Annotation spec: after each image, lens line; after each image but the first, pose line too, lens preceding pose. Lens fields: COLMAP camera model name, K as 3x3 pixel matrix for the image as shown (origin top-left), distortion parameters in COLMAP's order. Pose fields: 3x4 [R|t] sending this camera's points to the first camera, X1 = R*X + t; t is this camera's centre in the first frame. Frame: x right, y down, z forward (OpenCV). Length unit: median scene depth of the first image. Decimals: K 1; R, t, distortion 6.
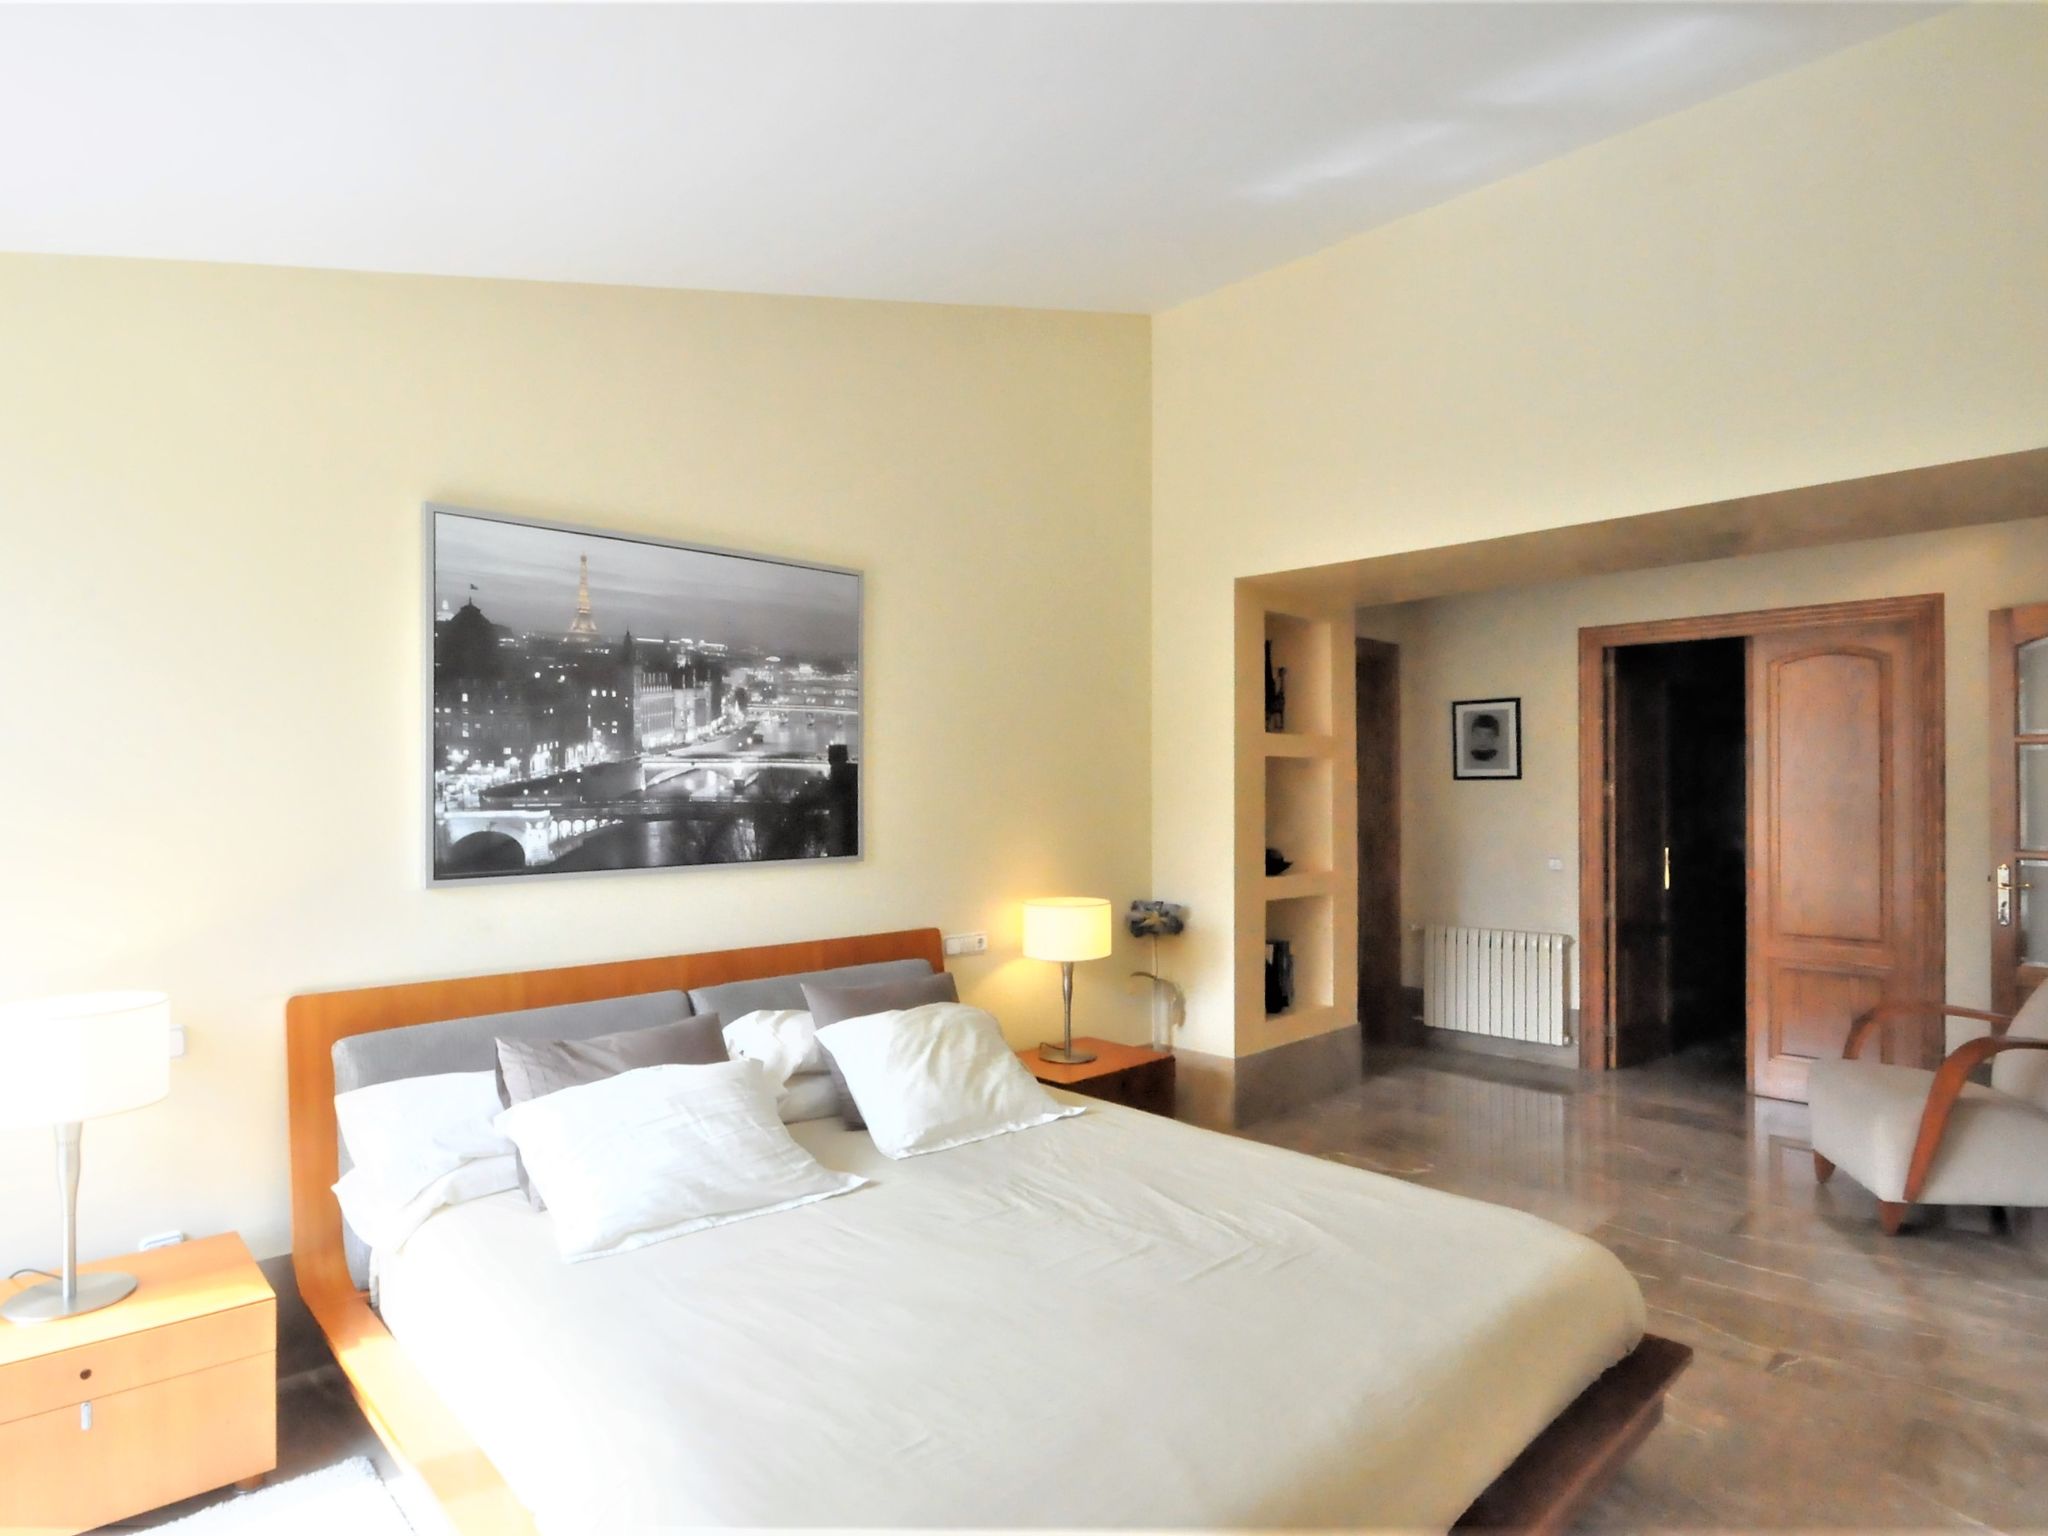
lens RADIAL K [[1083.9, 0, 1026.5], [0, 1083.9, 777.1], [0, 0, 1]] dist [0.004353, -0.016933]
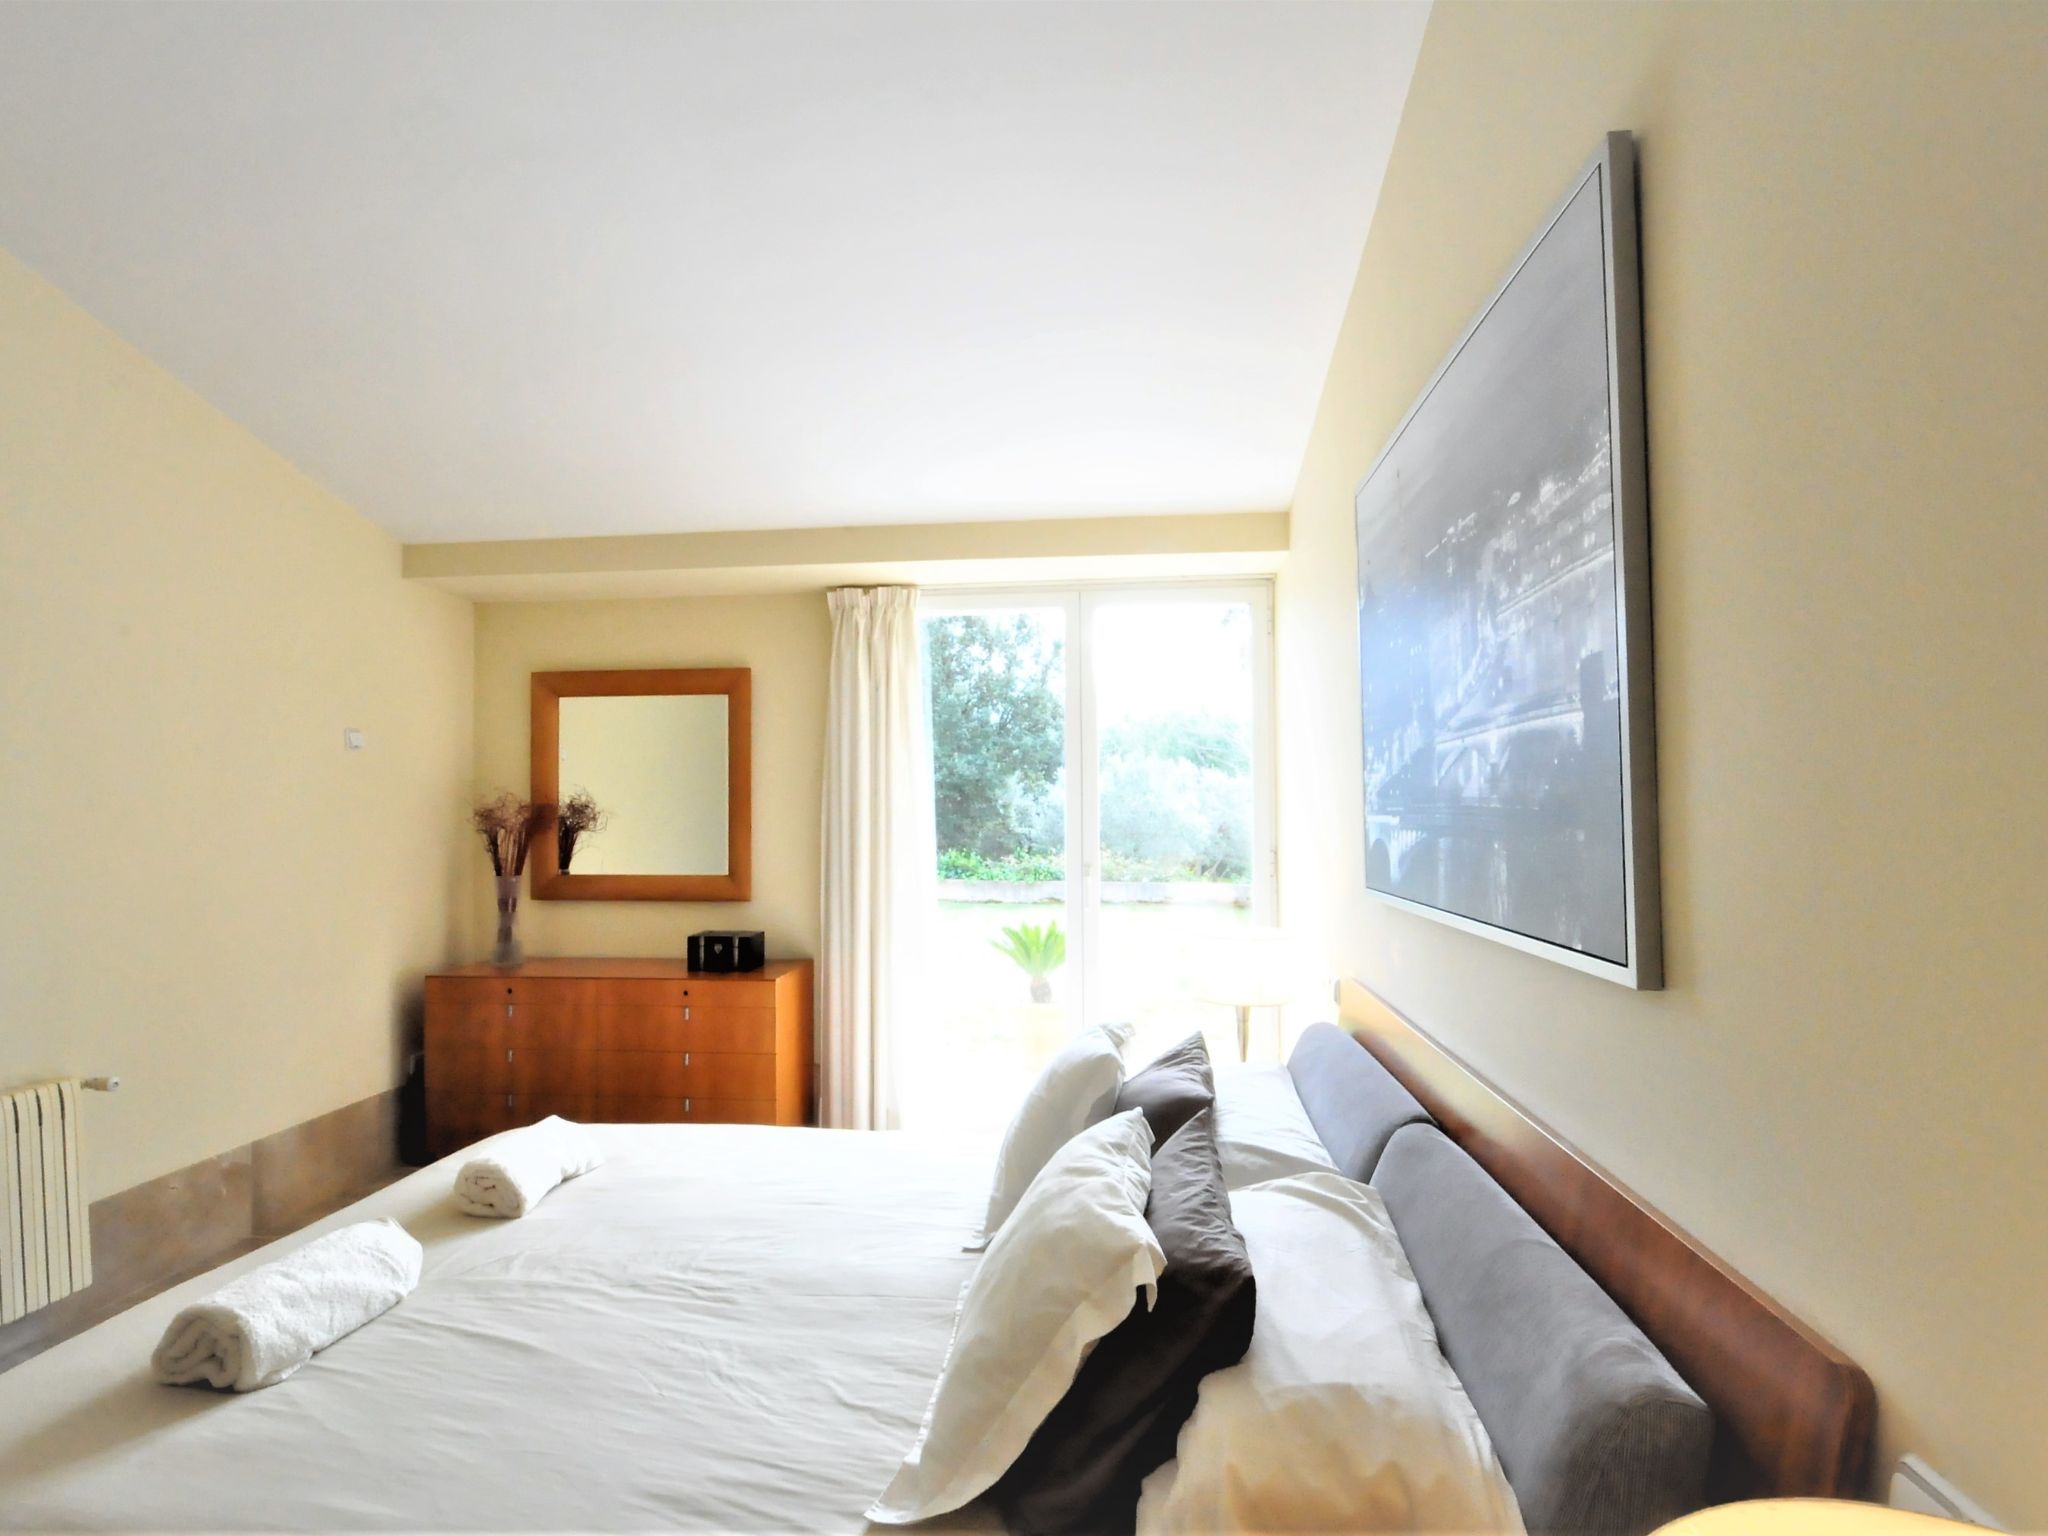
lens RADIAL K [[1083.9, 0, 1026.5], [0, 1083.9, 777.1], [0, 0, 1]] dist [0.004353, -0.016933]
pose [[-0.775664, -0.011520, -0.631041, 0.259301], [0.015409, 0.999190, -0.037182, 0.028298], [0.630958, -0.038564, -0.774858, 1.449743]]
